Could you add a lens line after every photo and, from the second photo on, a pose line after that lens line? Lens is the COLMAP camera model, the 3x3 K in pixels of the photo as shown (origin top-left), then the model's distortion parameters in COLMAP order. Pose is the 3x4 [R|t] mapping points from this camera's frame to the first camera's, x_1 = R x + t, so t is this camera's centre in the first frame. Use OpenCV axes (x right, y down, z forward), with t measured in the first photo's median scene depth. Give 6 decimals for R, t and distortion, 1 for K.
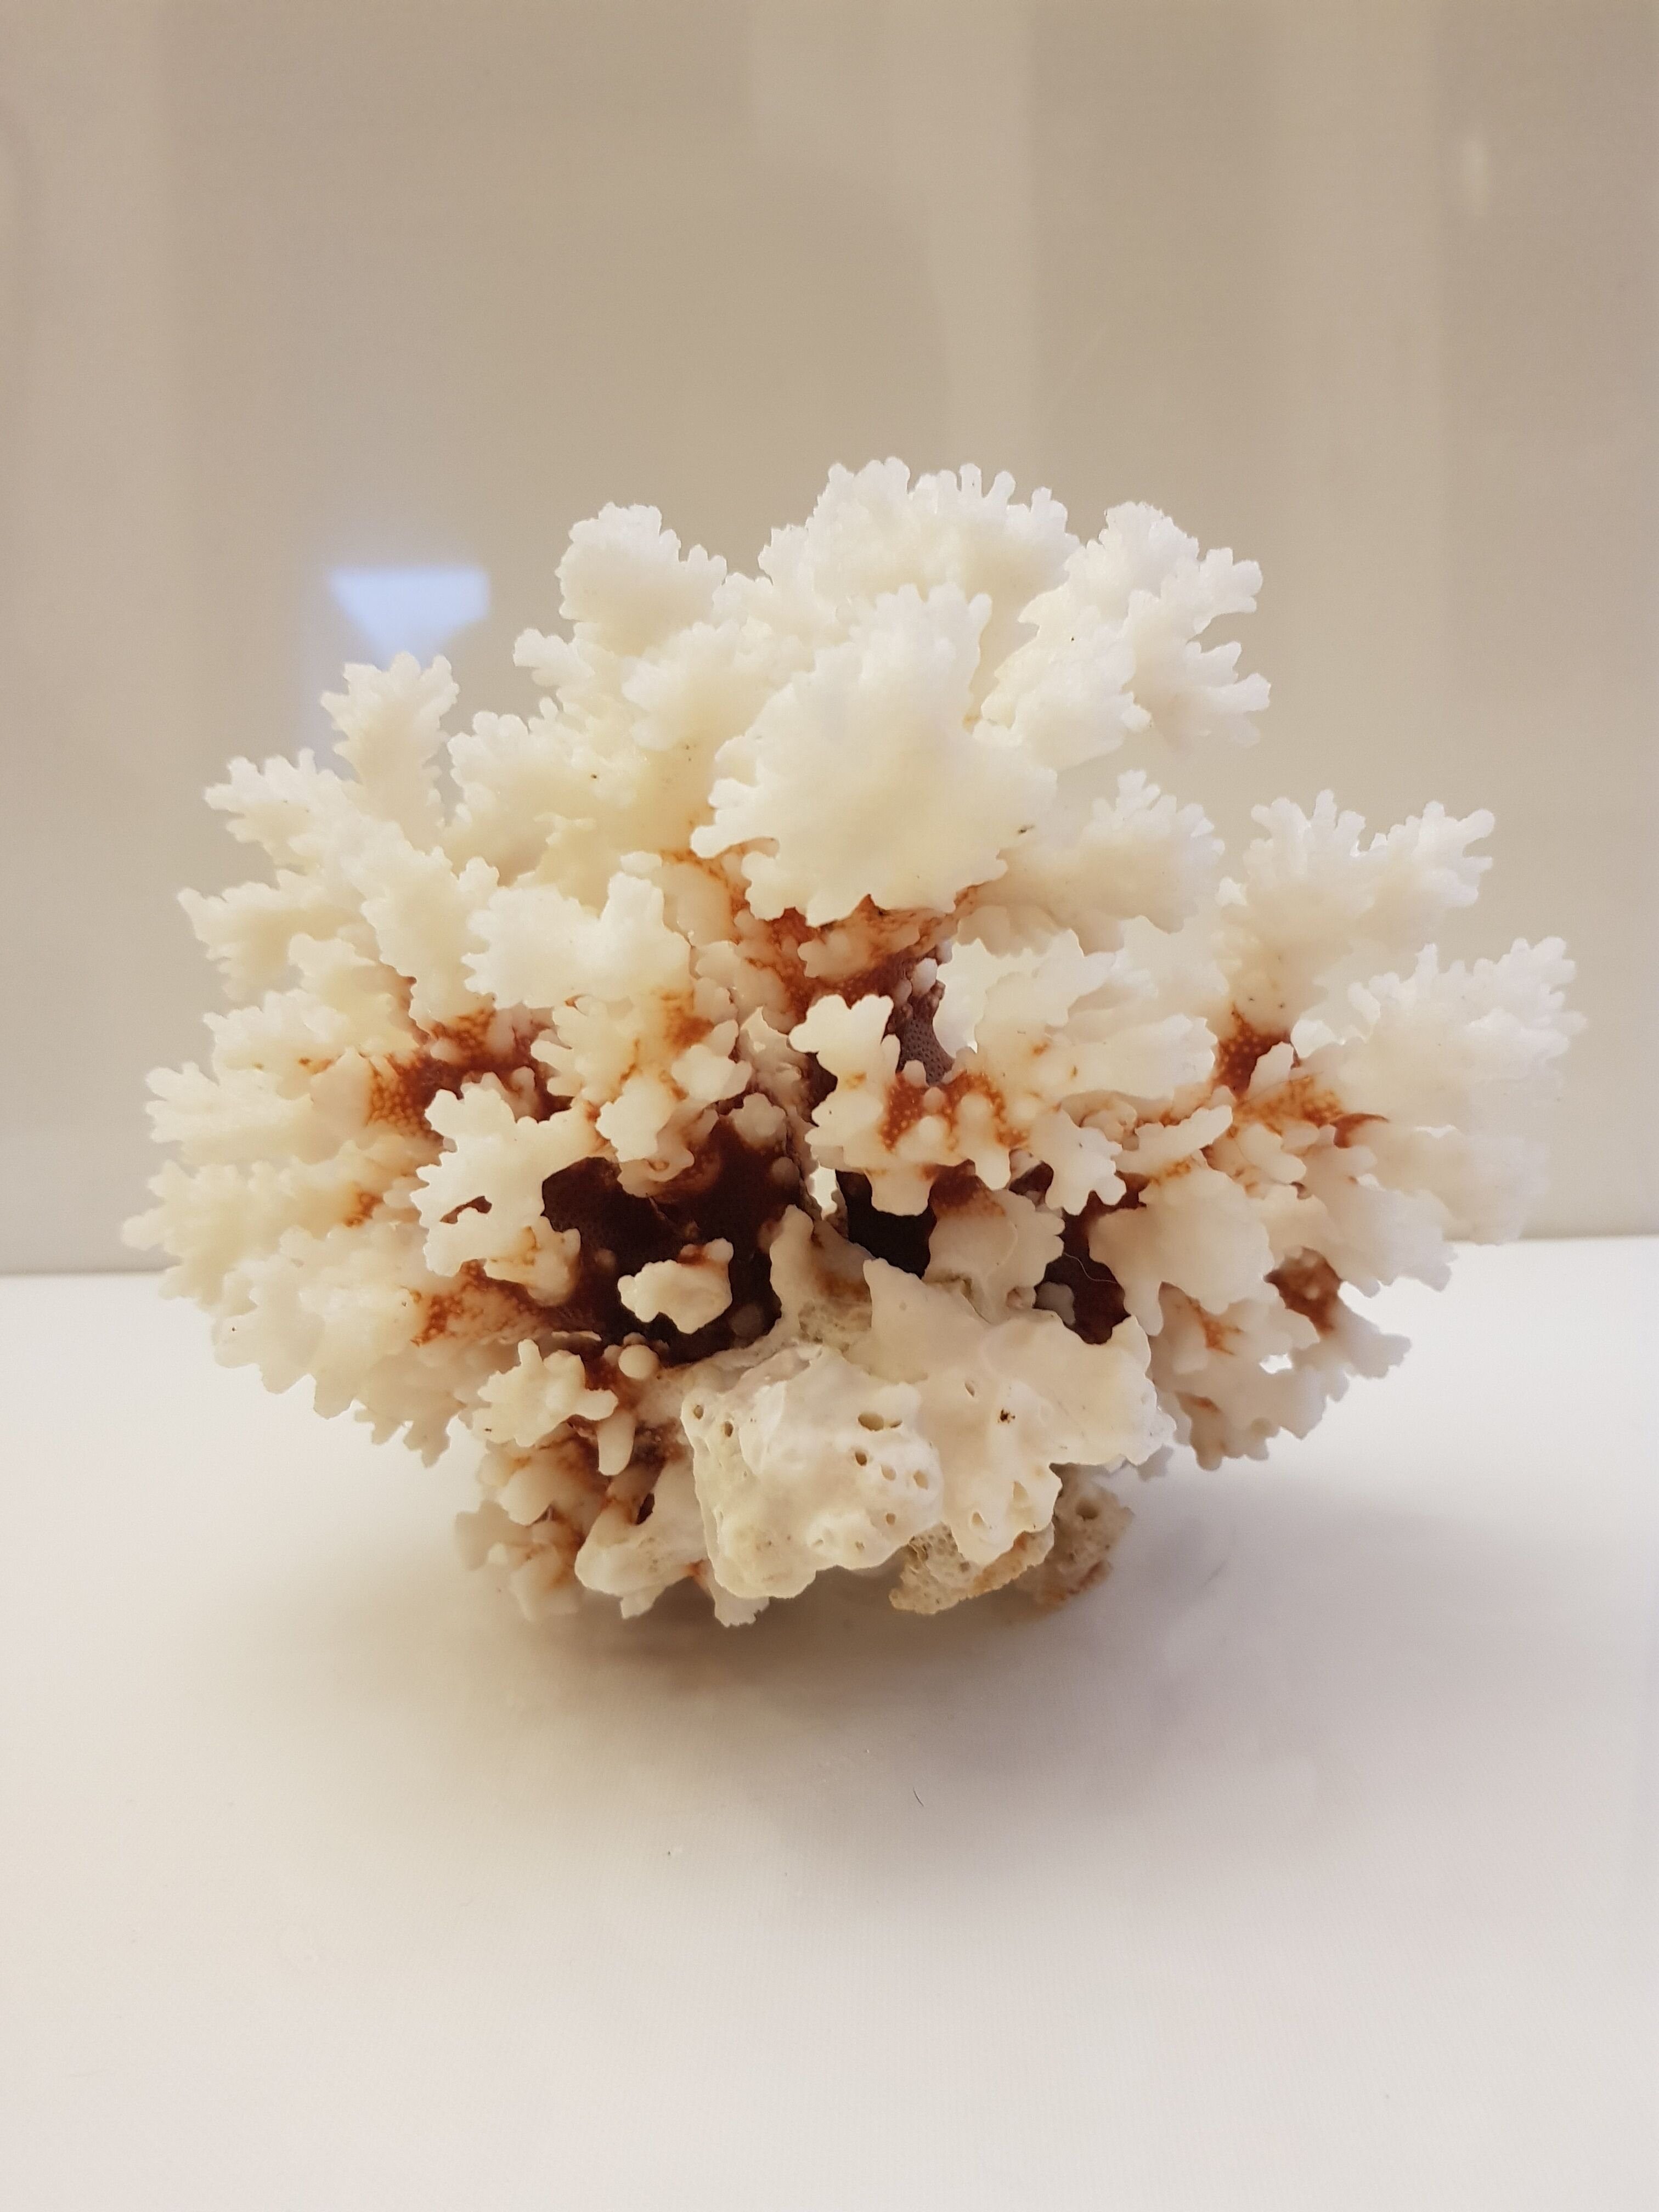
lens RADIAL K [[1857.5, 0, 836.4], [0, 1857.5, 1103.2], [0, 0, 1]] dist [0.000927, -0.175131]
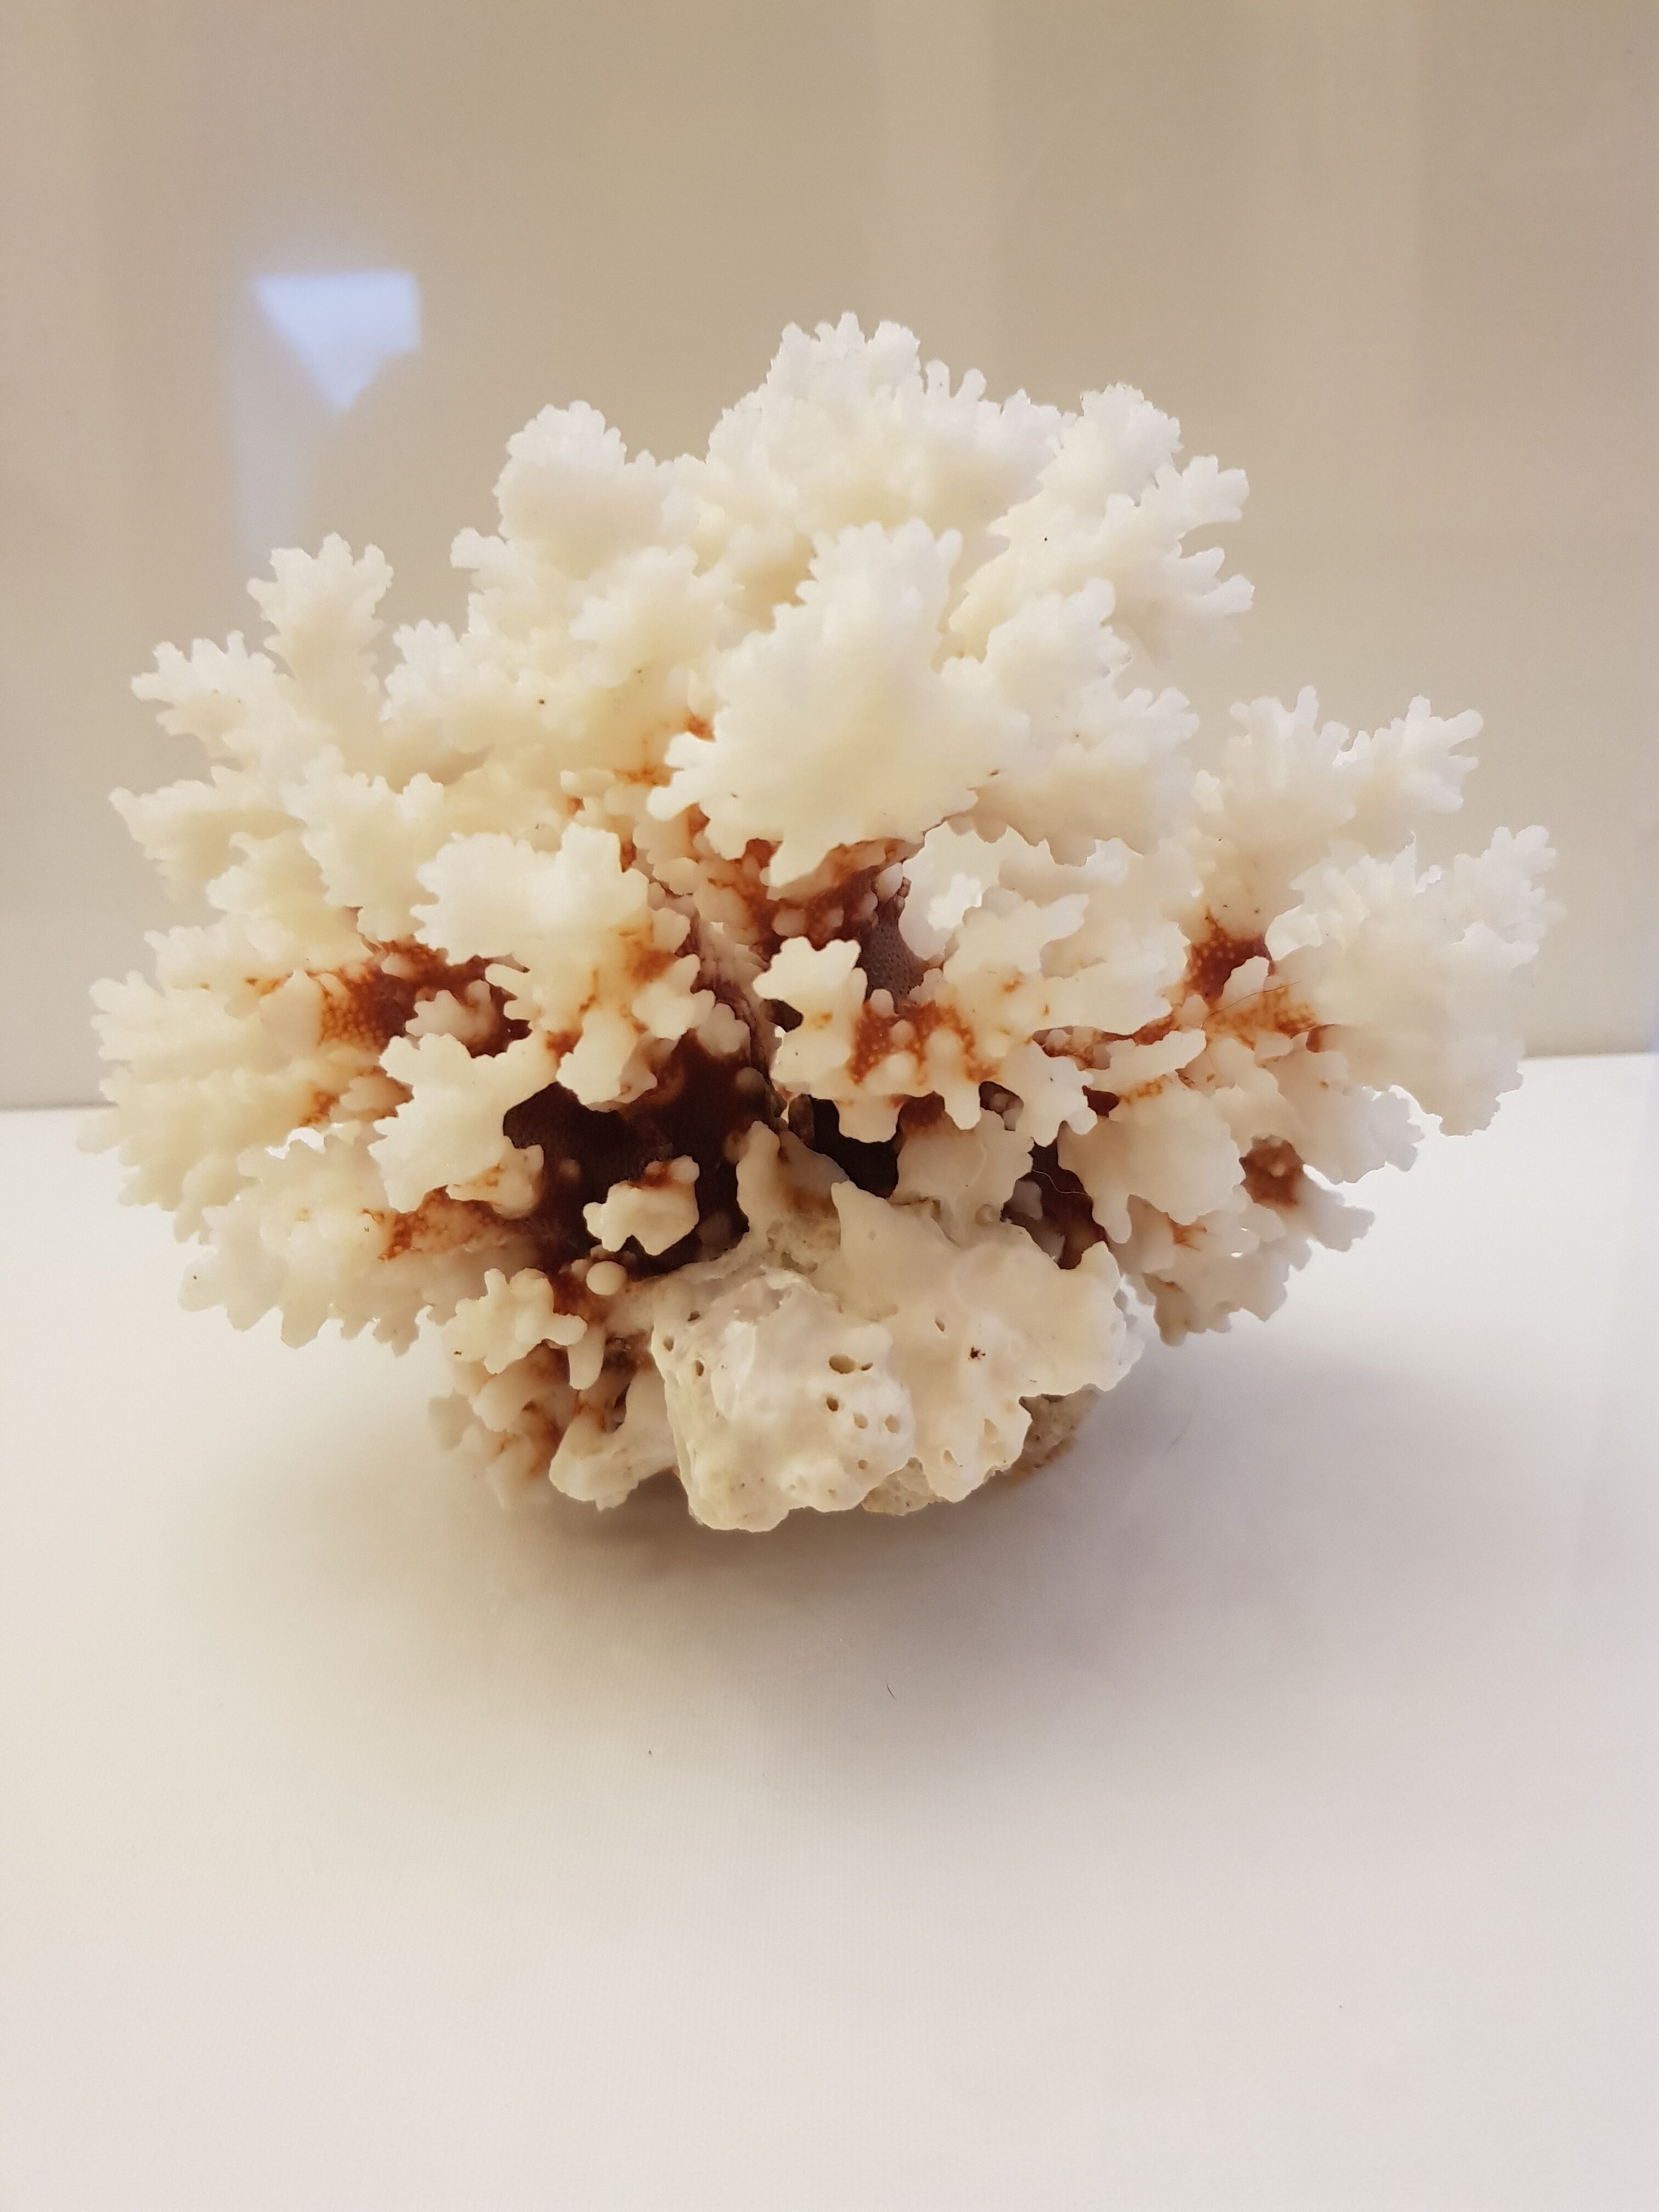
lens RADIAL K [[1845.4, 0, 829.5], [0, 1845.4, 1106.0], [0, 0, 1]] dist [0.003914, -0.175425]
pose [[0.999714, -0.015342, 0.018330, -0.003726], [0.012422, 0.988618, 0.149931, -0.101351], [-0.020422, -0.149660, 0.988527, 0.032796]]
